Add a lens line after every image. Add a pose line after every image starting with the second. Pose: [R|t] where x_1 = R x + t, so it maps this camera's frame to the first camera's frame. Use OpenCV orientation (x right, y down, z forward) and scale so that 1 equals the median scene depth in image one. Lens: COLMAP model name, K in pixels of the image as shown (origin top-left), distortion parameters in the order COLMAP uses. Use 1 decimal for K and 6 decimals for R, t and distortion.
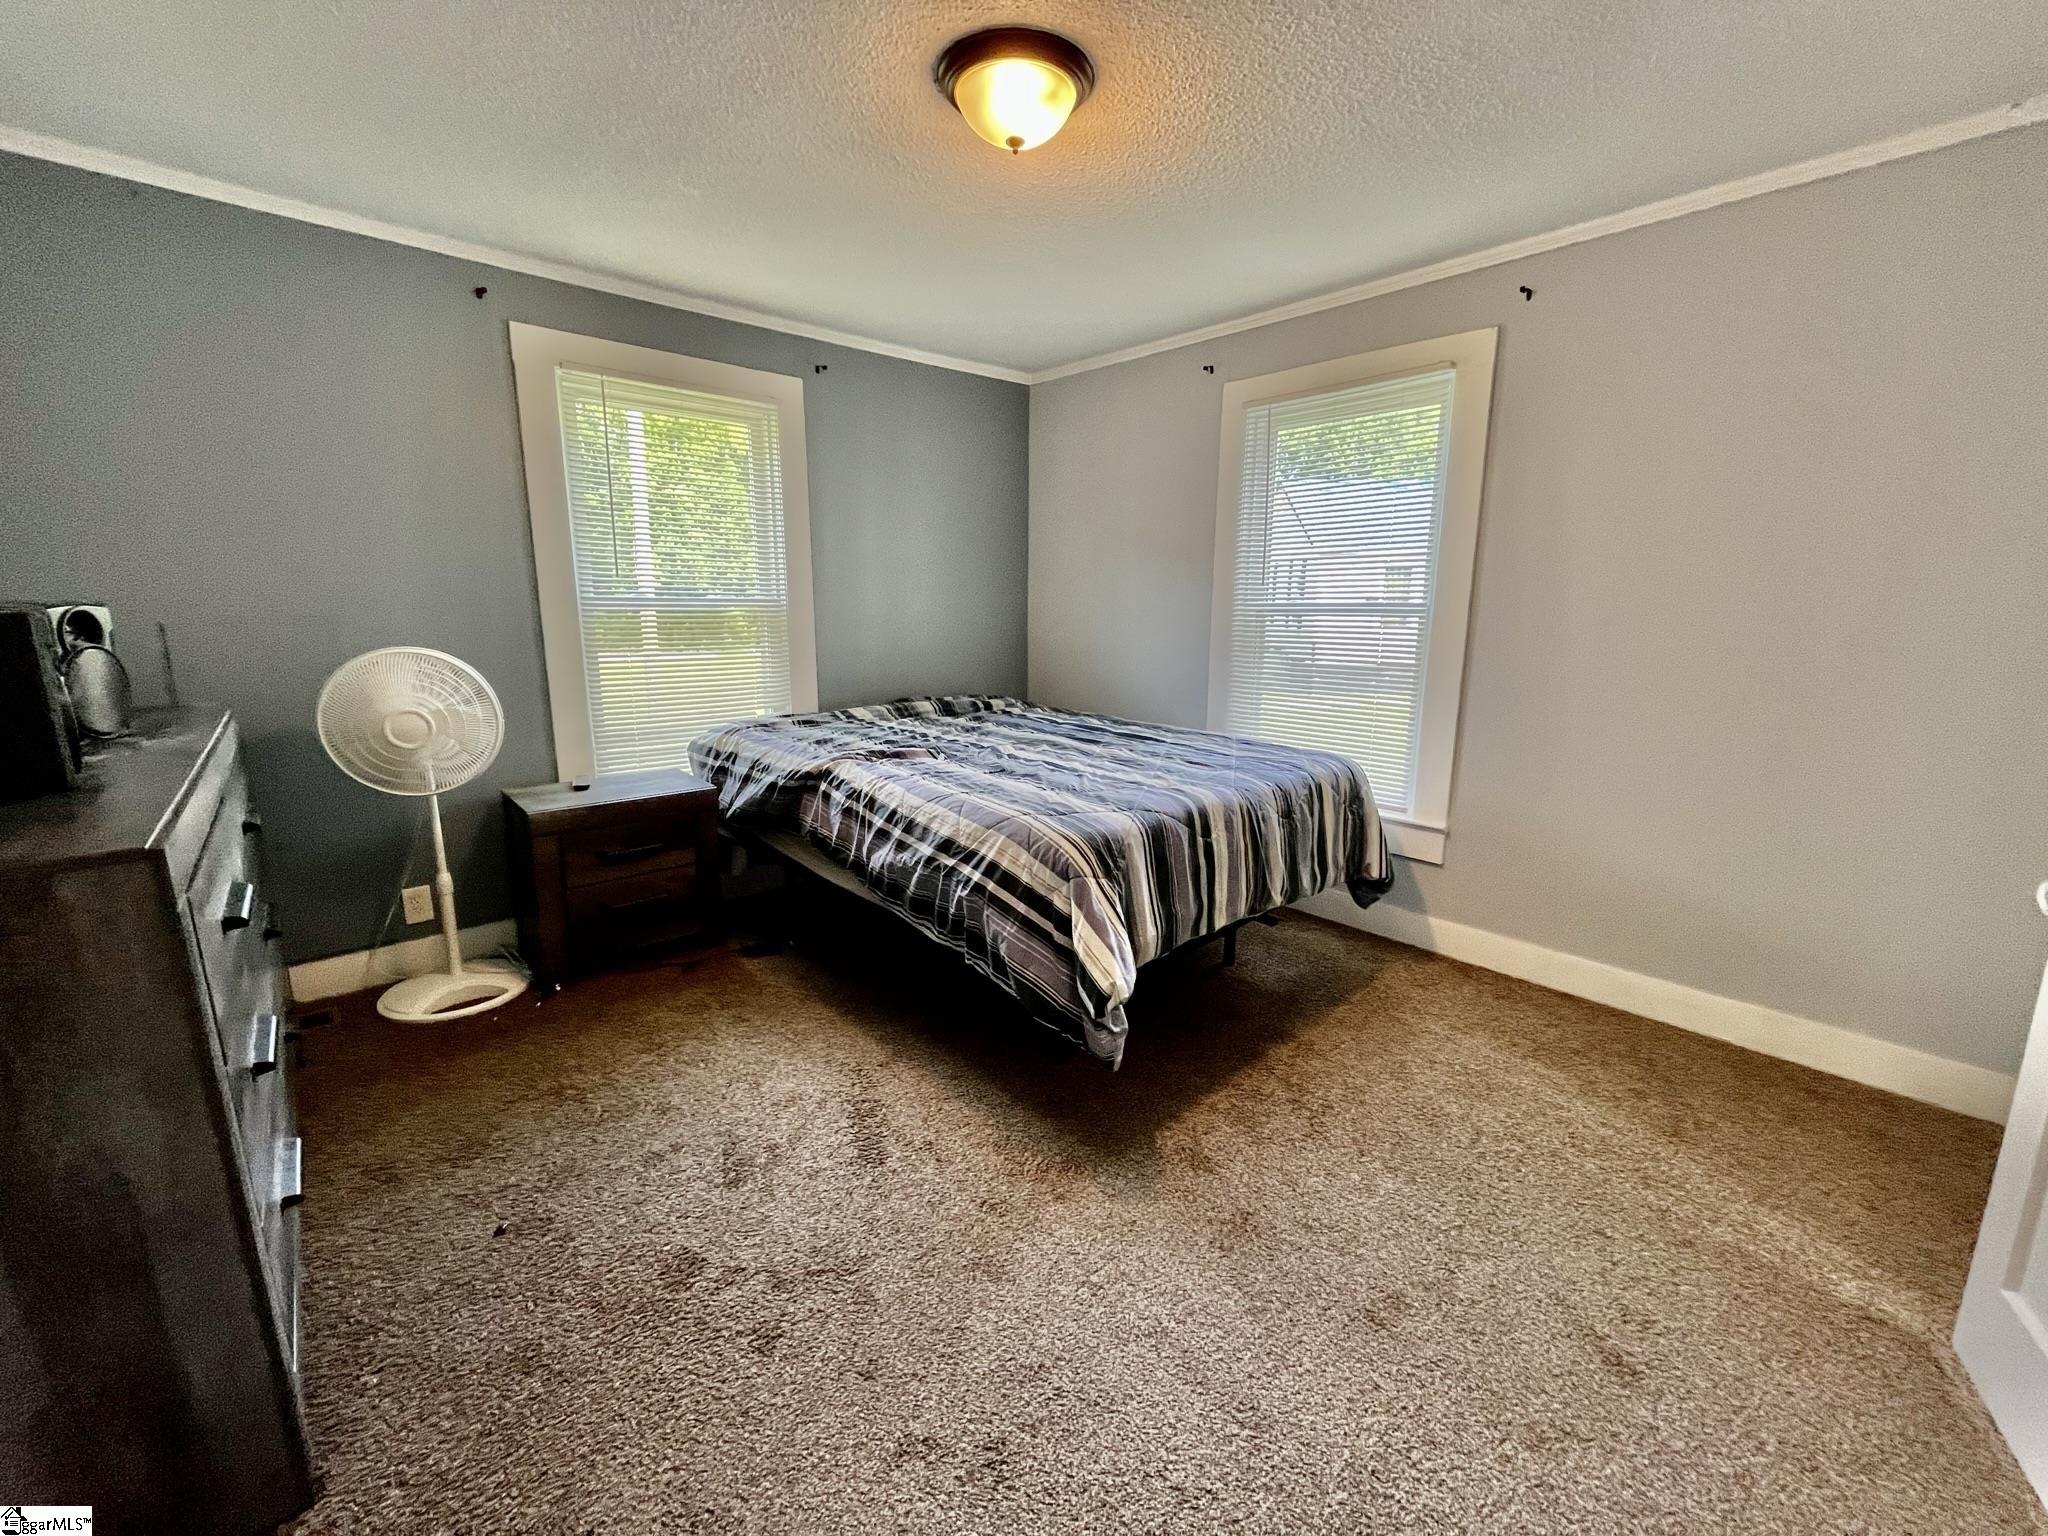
lens RADIAL K [[834.2, 0, 1020.4], [0, 834.2, 760.5], [0, 0, 1]] dist [-0.002581, -0.000449]
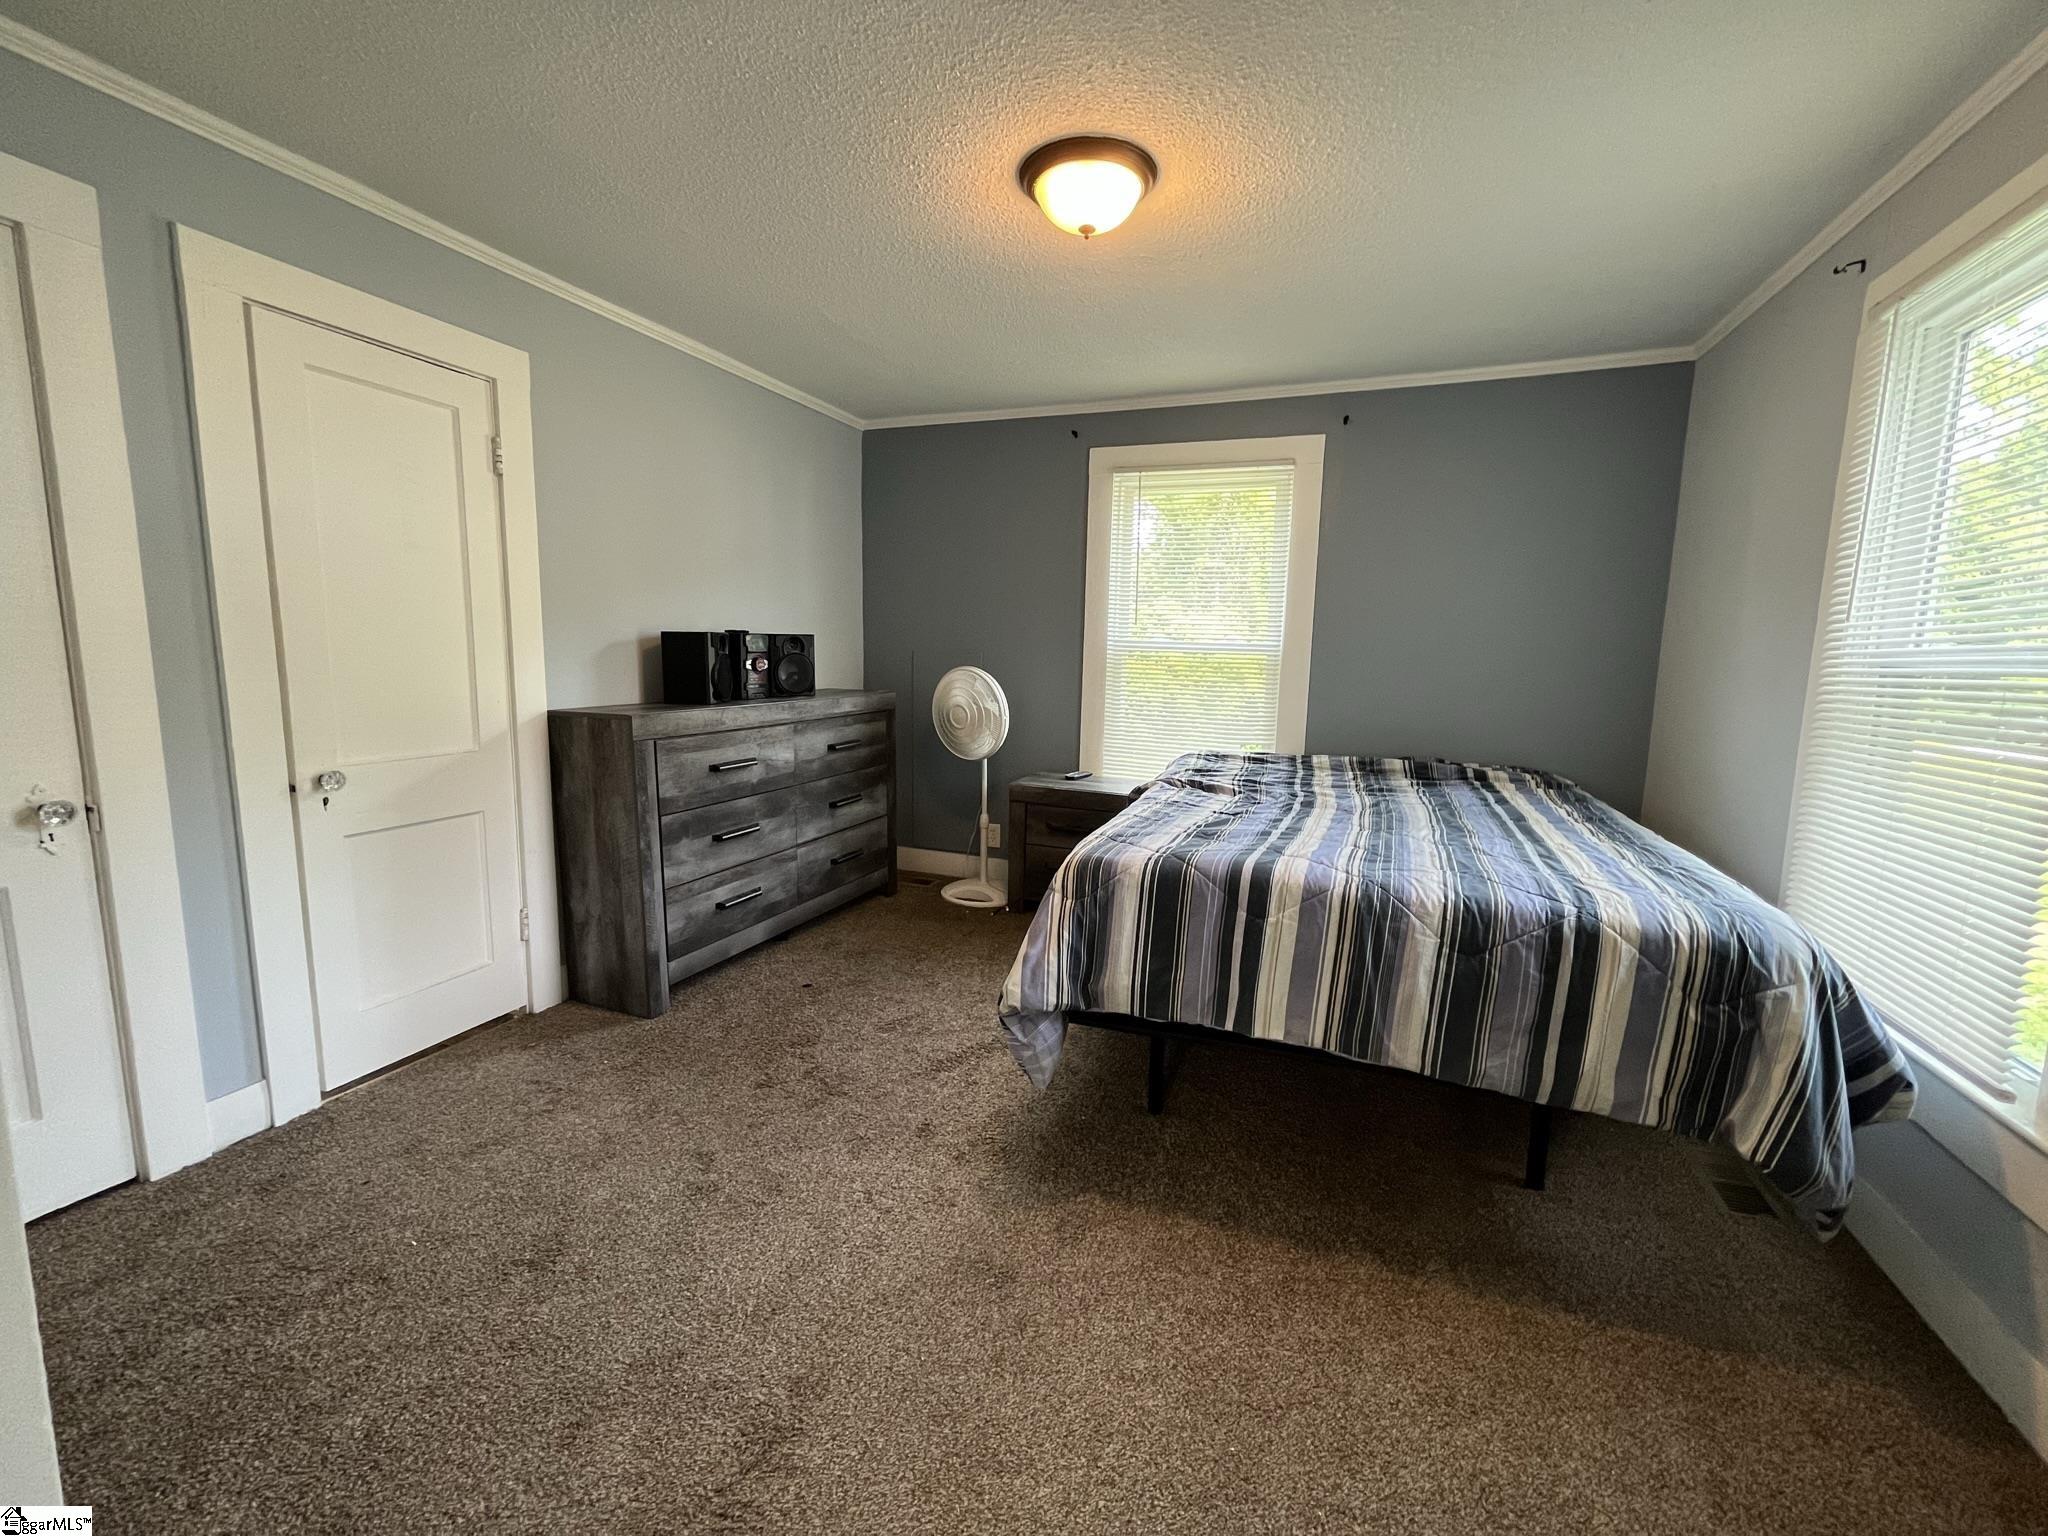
lens RADIAL K [[826.9, 0, 1023.9], [0, 826.9, 762.1], [0, 0, 1]] dist [-0.001598, 0.000017]
pose [[0.445972, 0.125281, -0.886236, 0.687016], [-0.192856, 0.980348, 0.041536, -0.038416], [0.874023, 0.152392, 0.461369, 0.337496]]
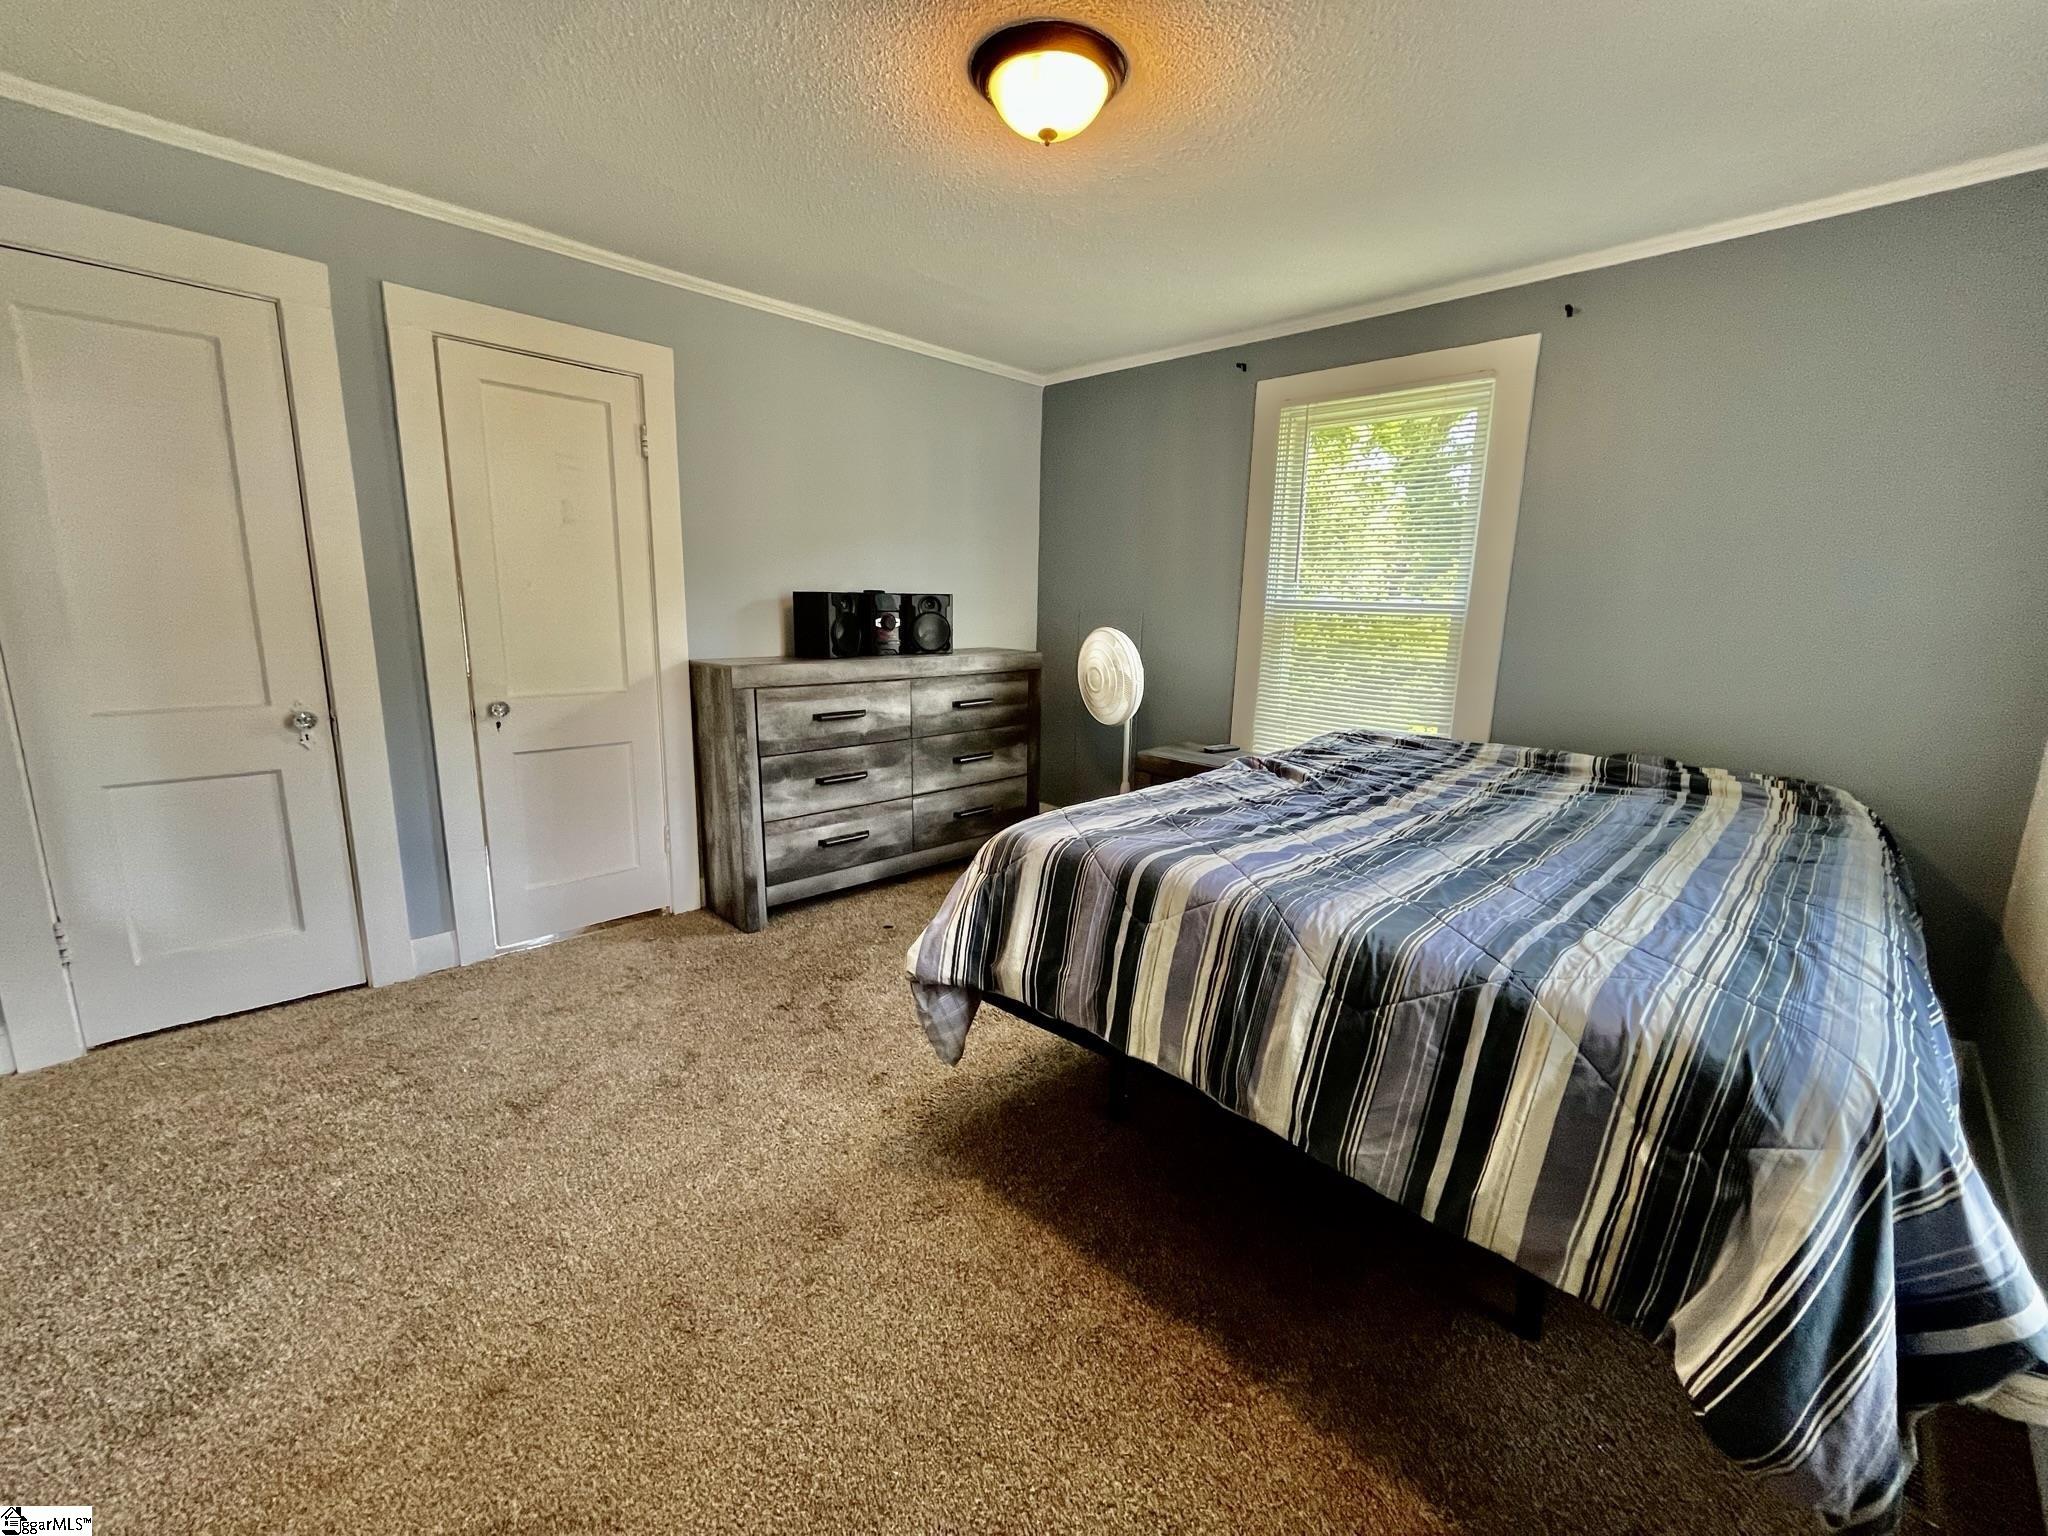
lens RADIAL K [[826.9, 0, 1023.9], [0, 826.9, 762.1], [0, 0, 1]] dist [-0.001598, 0.000017]
pose [[0.053501, 0.184602, -0.981356, 0.736771], [-0.217656, 0.961290, 0.168961, -0.110790], [0.974558, 0.204558, 0.091609, 0.679492]]
